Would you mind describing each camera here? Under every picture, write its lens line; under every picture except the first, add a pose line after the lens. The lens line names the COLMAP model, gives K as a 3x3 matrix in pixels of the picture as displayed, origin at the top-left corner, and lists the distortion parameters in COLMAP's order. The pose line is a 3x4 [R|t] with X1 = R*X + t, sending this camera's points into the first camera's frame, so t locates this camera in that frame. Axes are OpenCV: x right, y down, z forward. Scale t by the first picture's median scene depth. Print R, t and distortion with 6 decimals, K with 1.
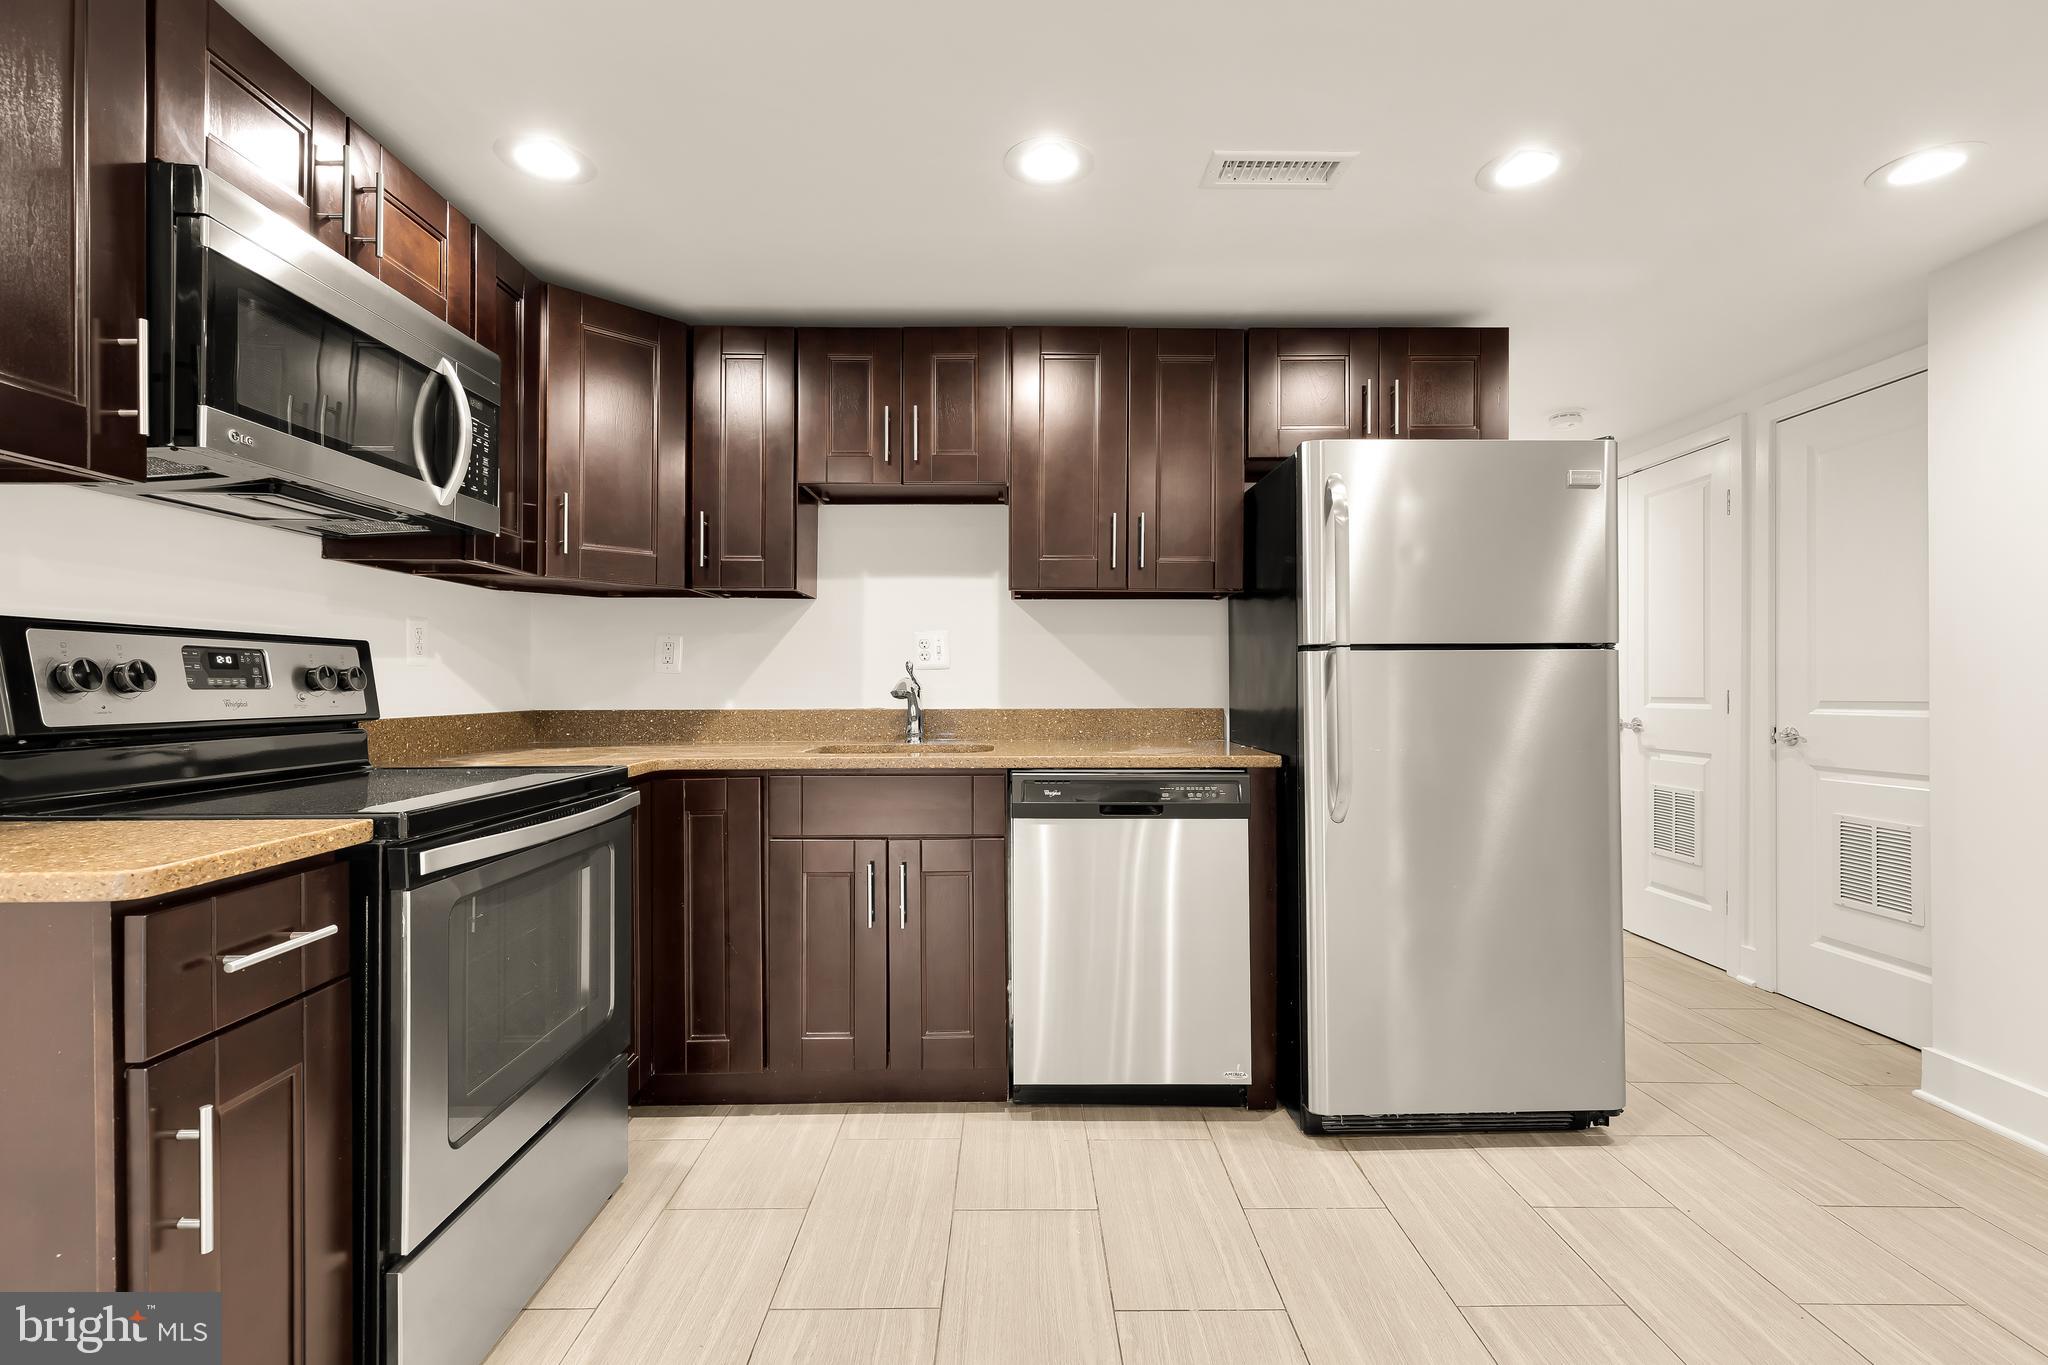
lens RADIAL K [[916.9, 0, 1005.9], [0, 916.9, 690.4], [0, 0, 1]] dist [0.008506, -0.001649]
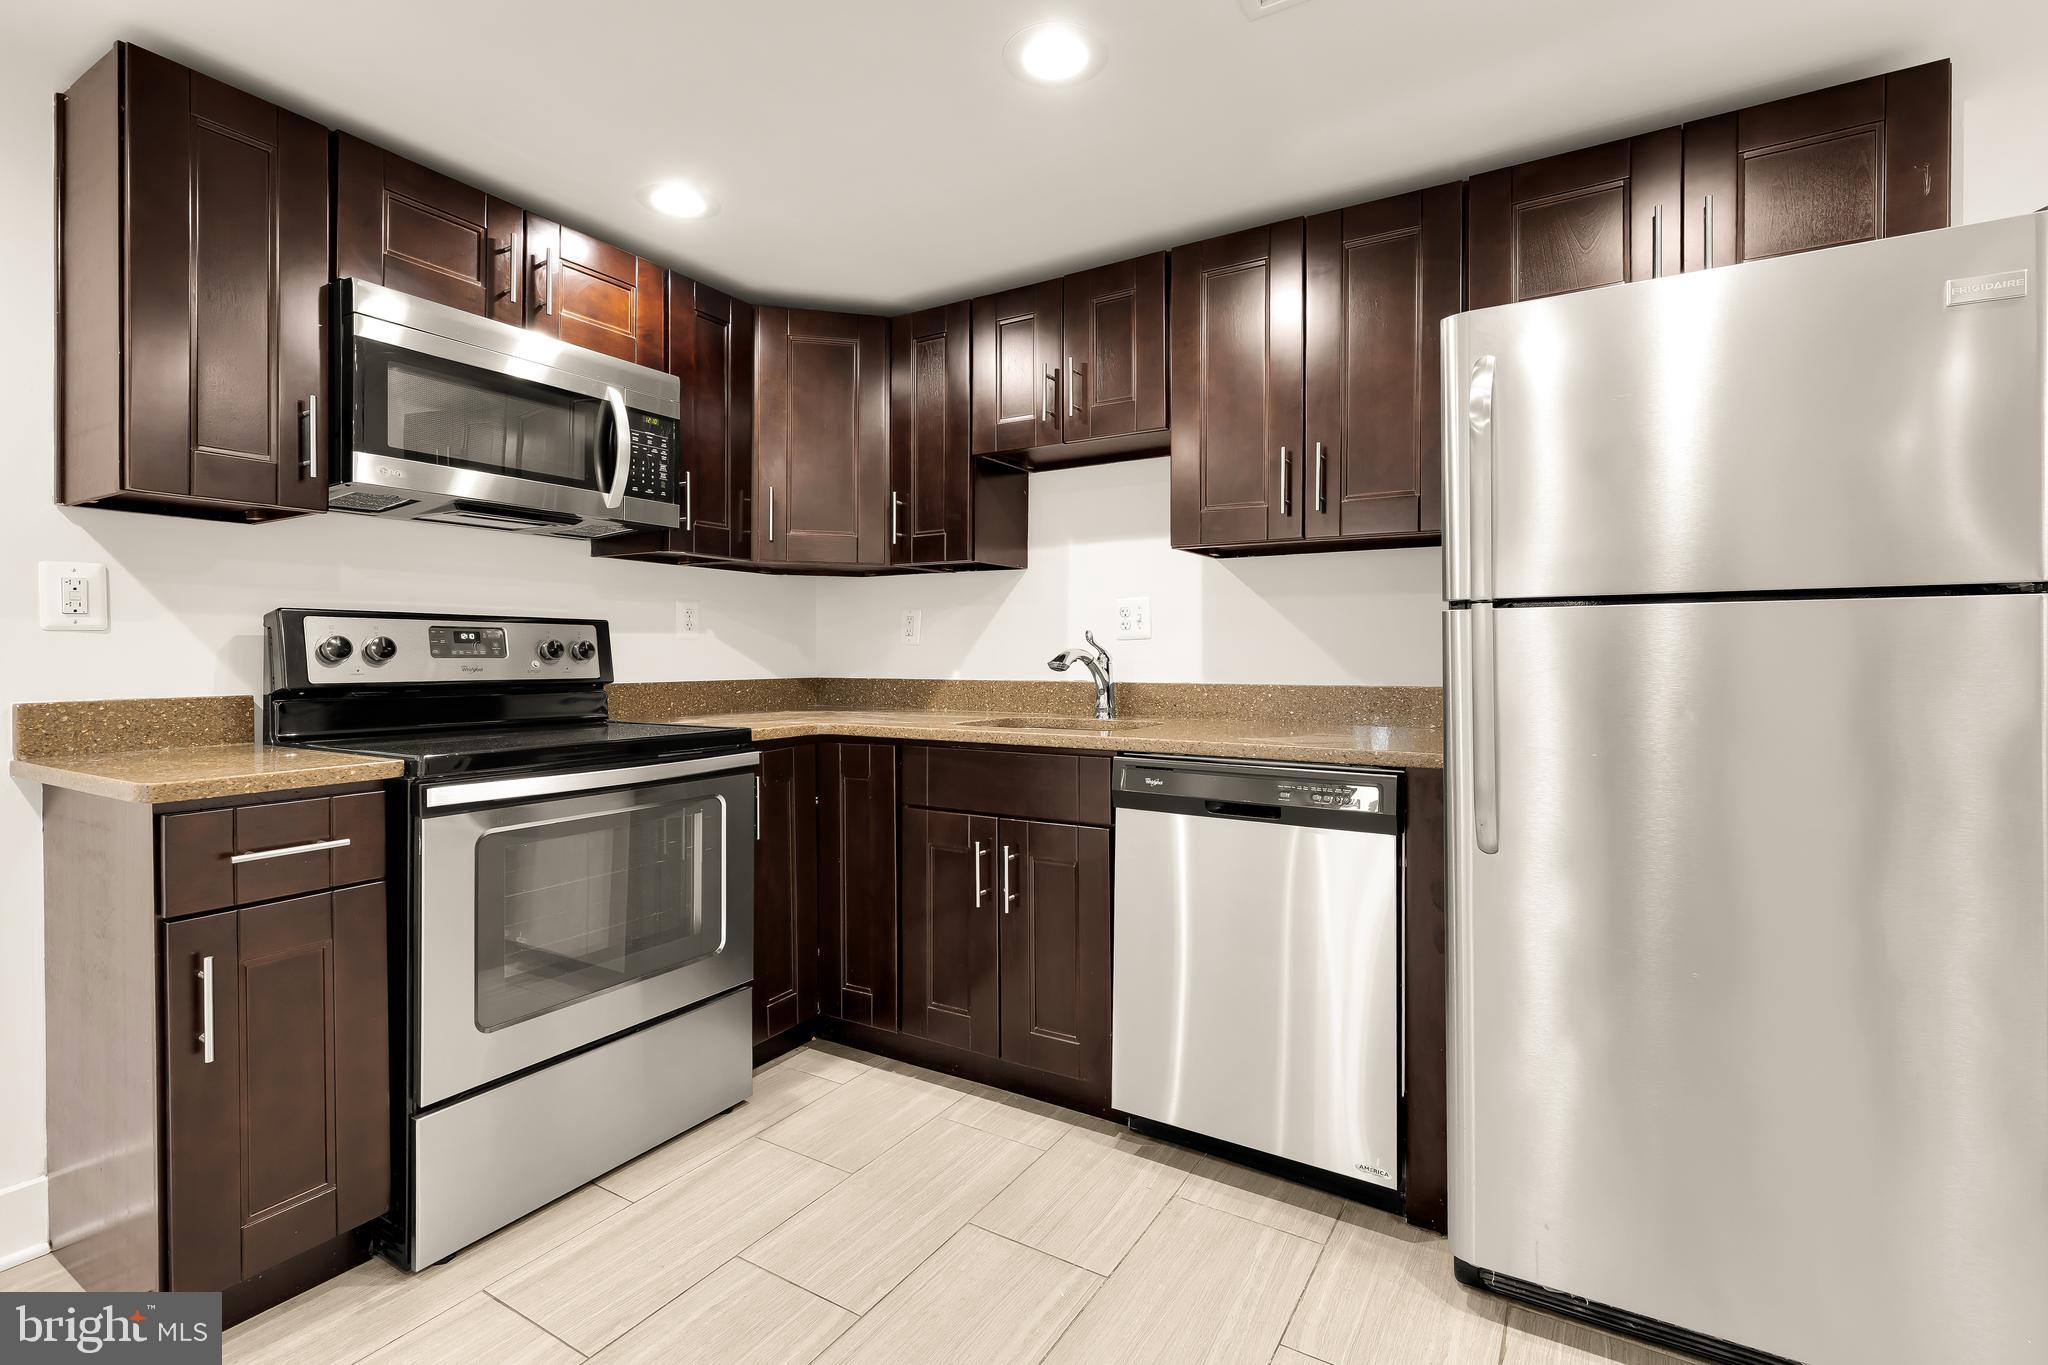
lens RADIAL K [[916.9, 0, 1018.2], [0, 916.9, 663.2], [0, 0, 1]] dist [0.008506, -0.001649]
pose [[0.852764, 0.005732, -0.522265, 0.412010], [-0.005209, 0.999983, 0.002471, -0.001140], [0.522270, 0.000613, 0.852780, 0.207531]]
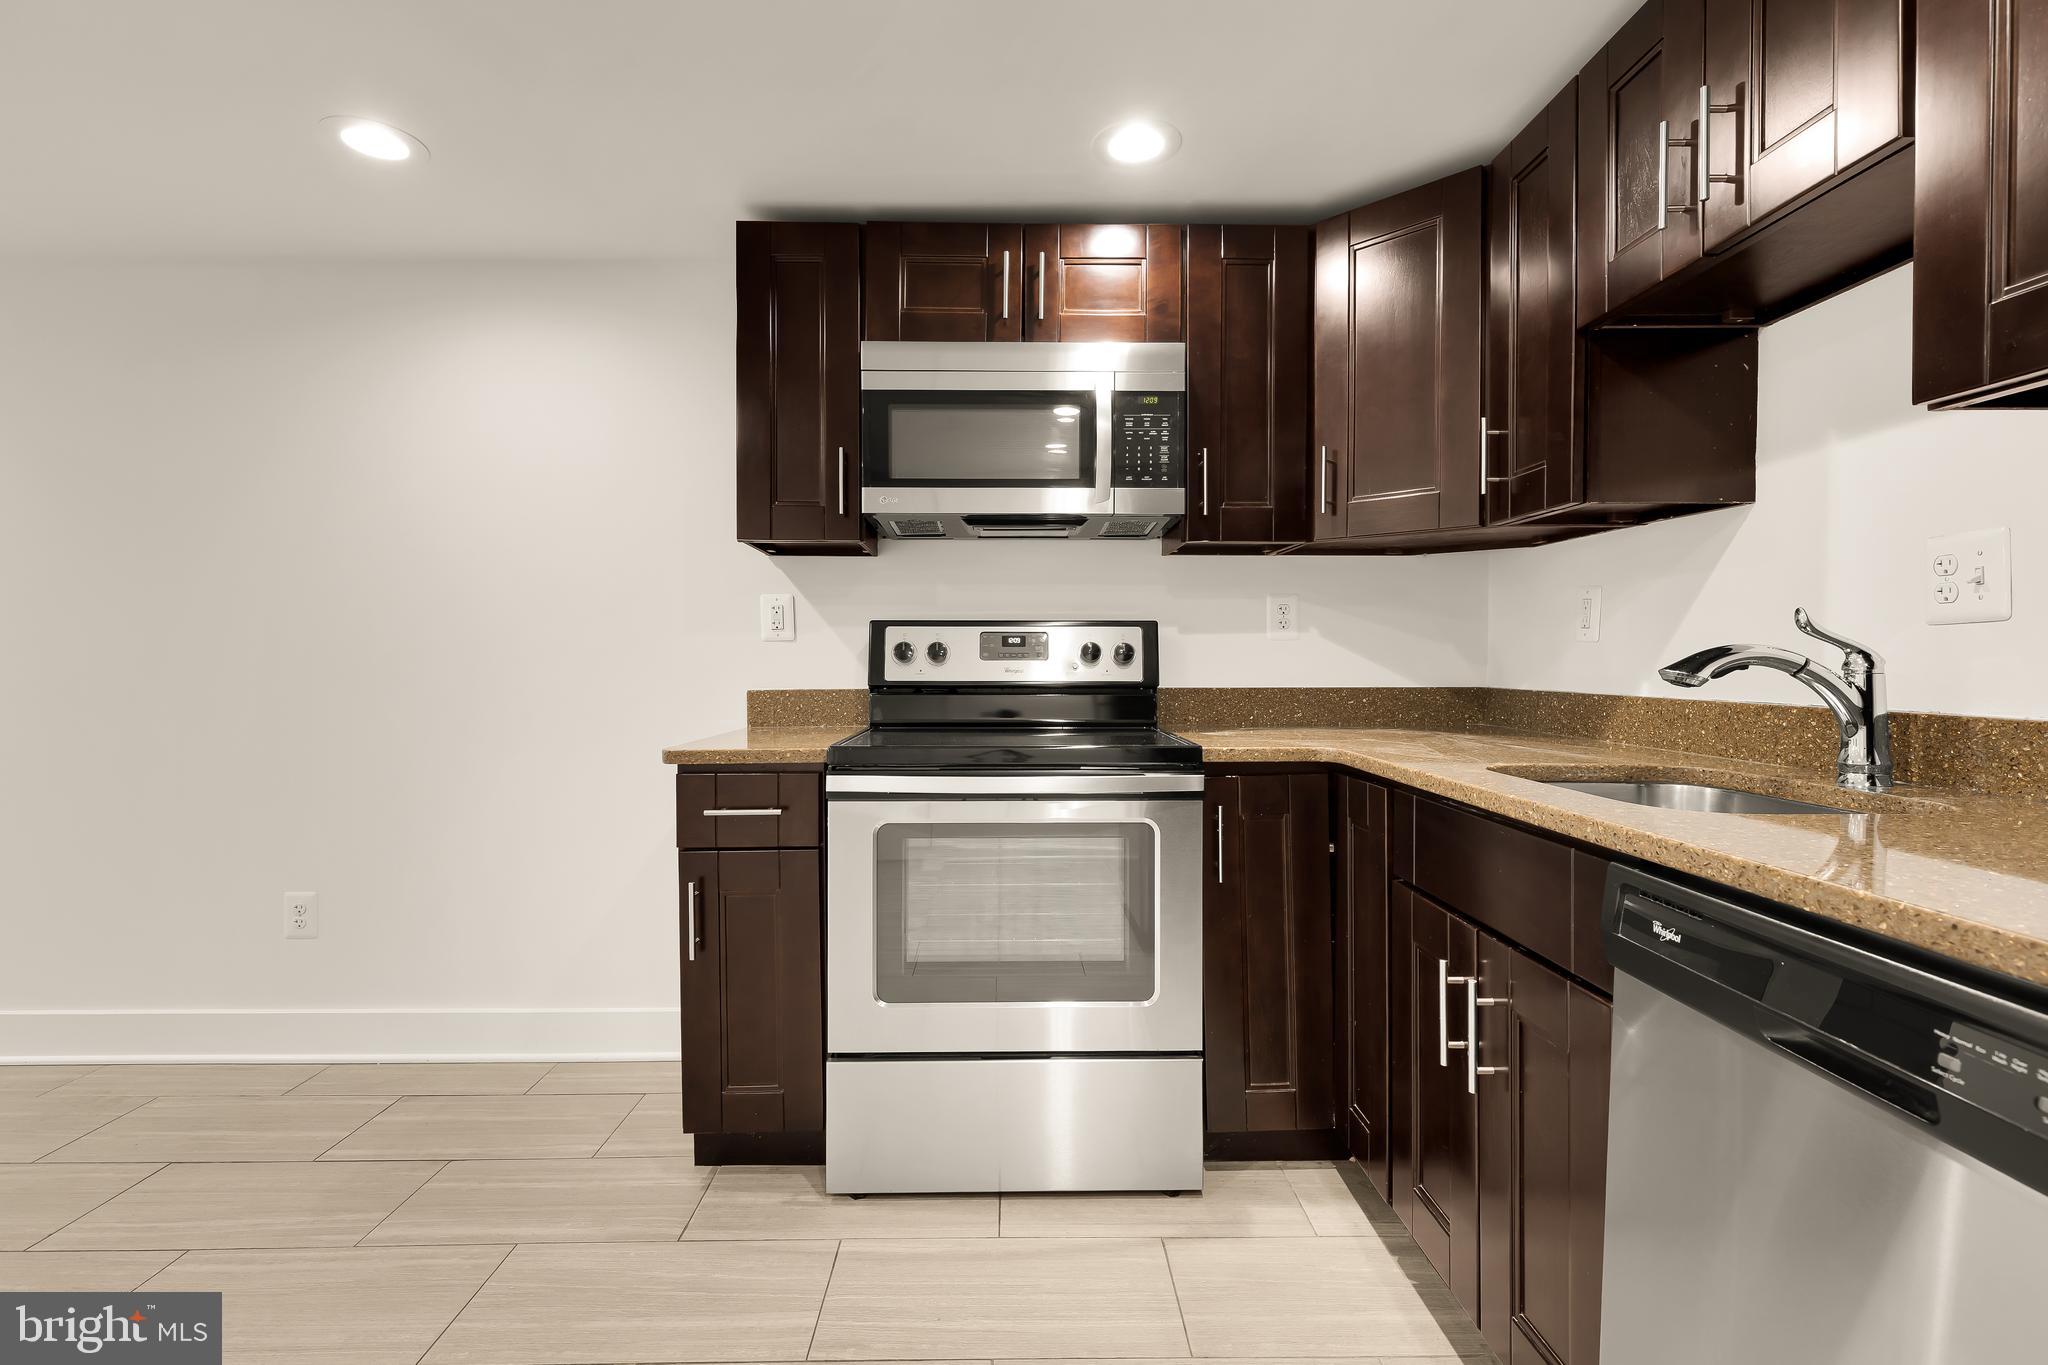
lens RADIAL K [[916.9, 0, 1029.6], [0, 916.9, 673.1], [0, 0, 1]] dist [0.008506, -0.001649]
pose [[0.026158, 0.017652, -0.999502, 0.462523], [-0.007578, 0.999819, 0.017459, -0.005383], [0.999629, 0.007117, 0.026287, 0.749949]]
